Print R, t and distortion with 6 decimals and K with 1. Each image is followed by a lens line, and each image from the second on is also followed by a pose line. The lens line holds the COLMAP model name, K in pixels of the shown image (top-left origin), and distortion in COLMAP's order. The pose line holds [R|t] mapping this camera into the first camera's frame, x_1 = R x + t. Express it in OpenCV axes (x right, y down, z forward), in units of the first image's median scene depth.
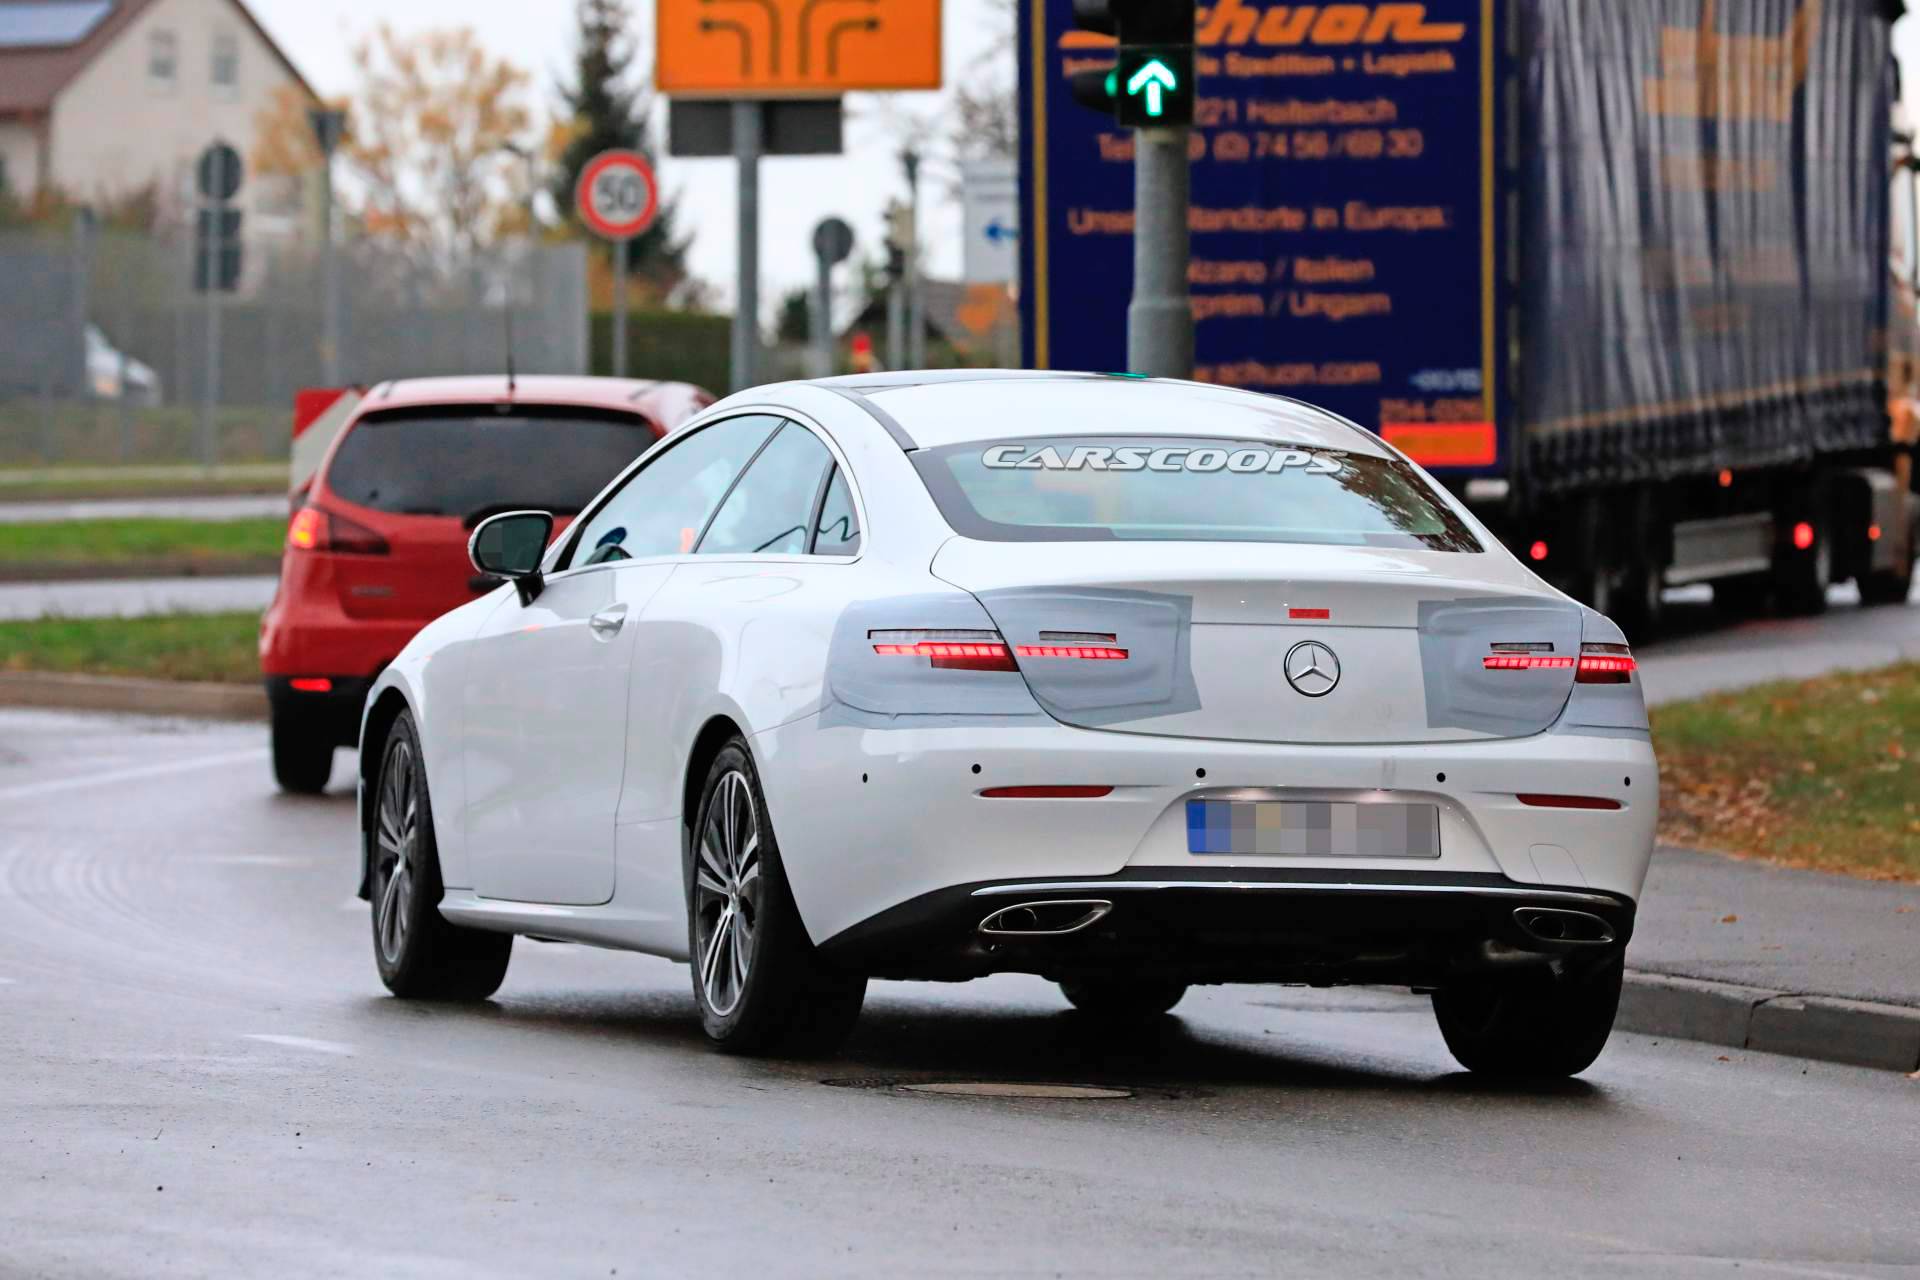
lens RADIAL K [[10984.3, 0, 960.0], [0, 10984.3, 640.0], [0, 0, 1]] dist [1.498892, 1.209274]
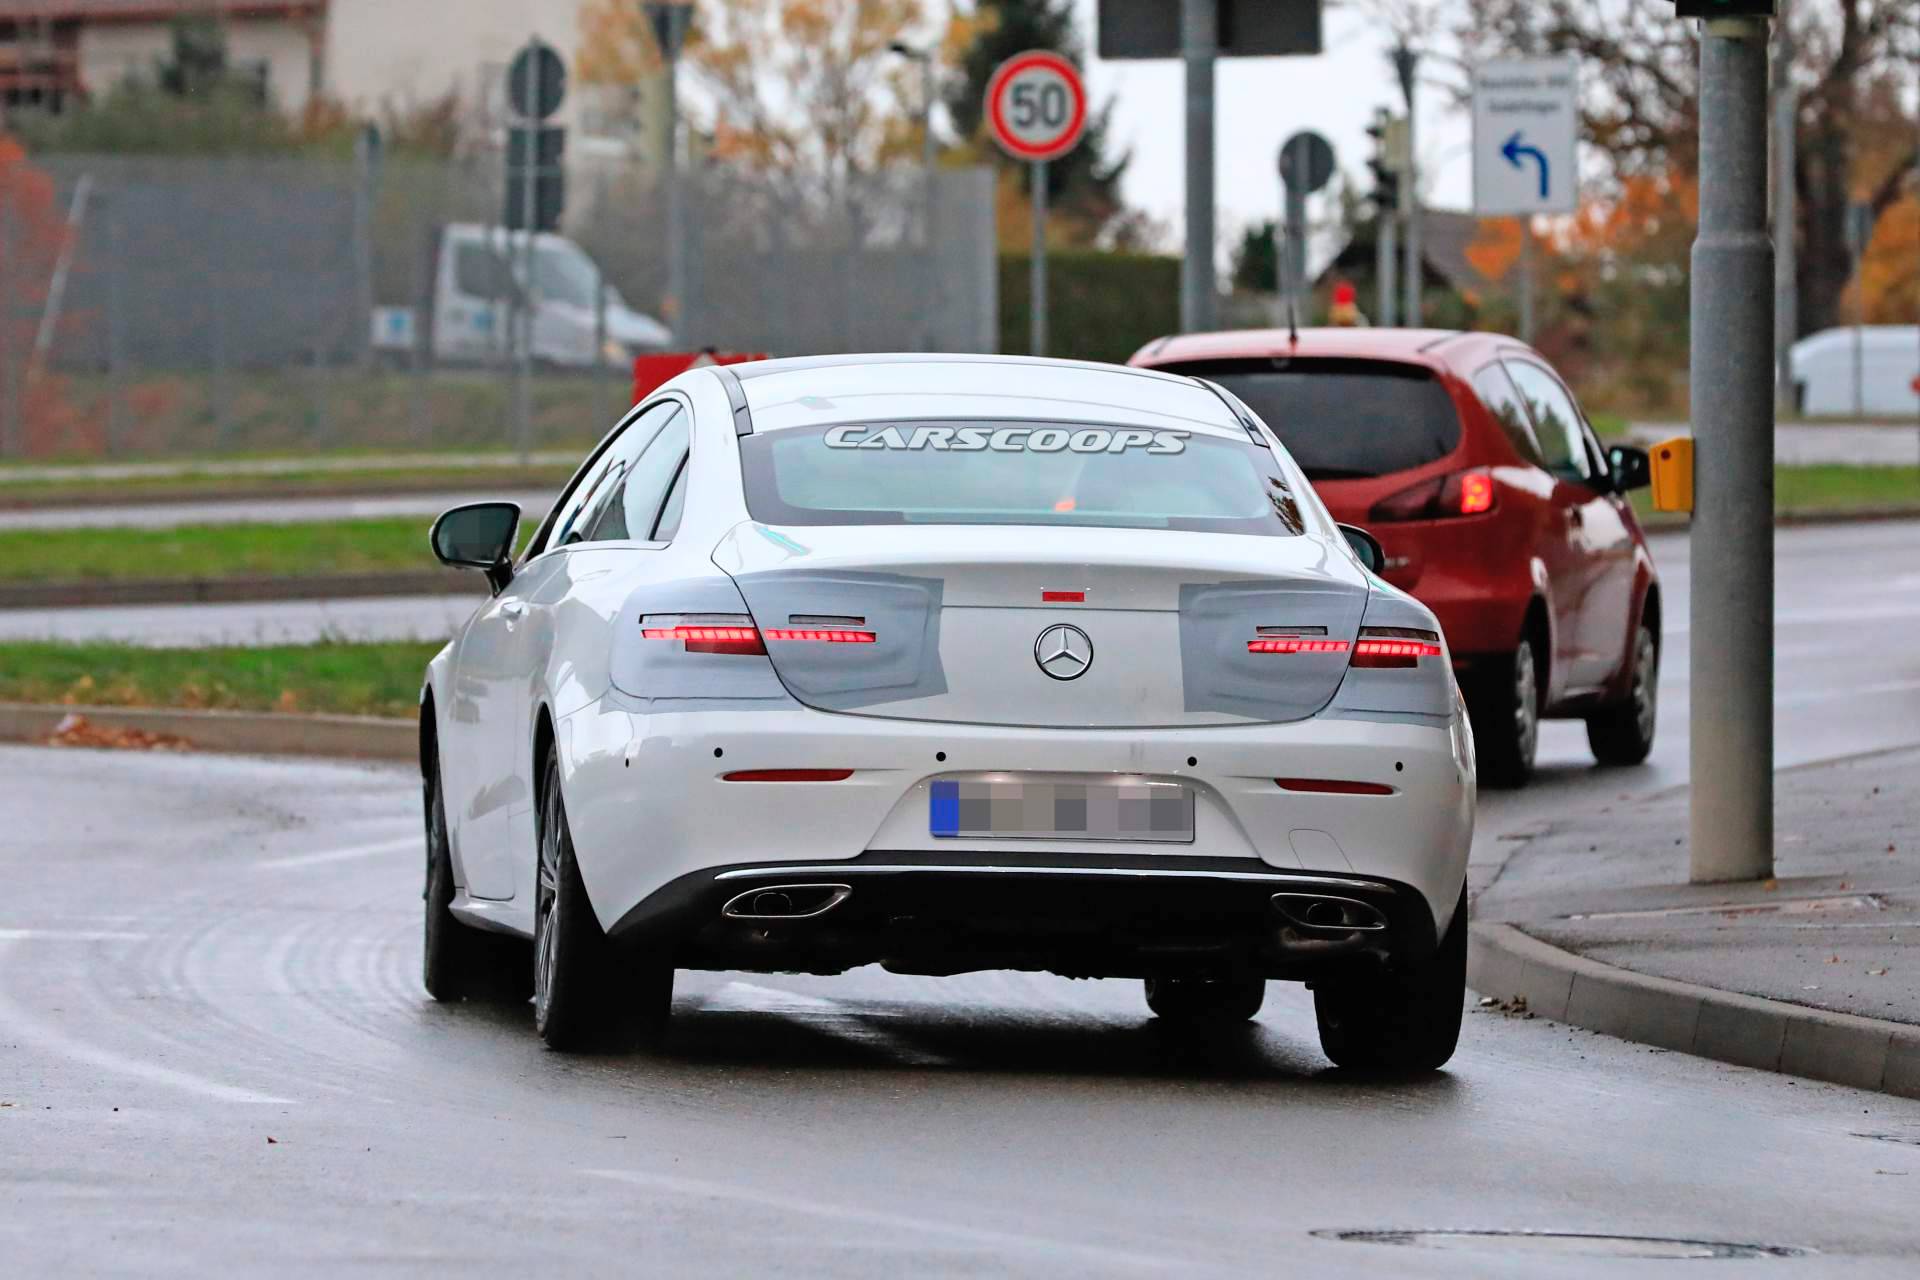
lens RADIAL K [[11117.6, 0, 960.0], [0, 11117.6, 640.0], [0, 0, 1]] dist [0.357346, -2.390476]
pose [[0.999811, -0.003553, 0.019099, -0.051792], [0.003529, 0.999993, 0.001289, -0.003065], [-0.019104, -0.001222, 0.999817, 0.201230]]
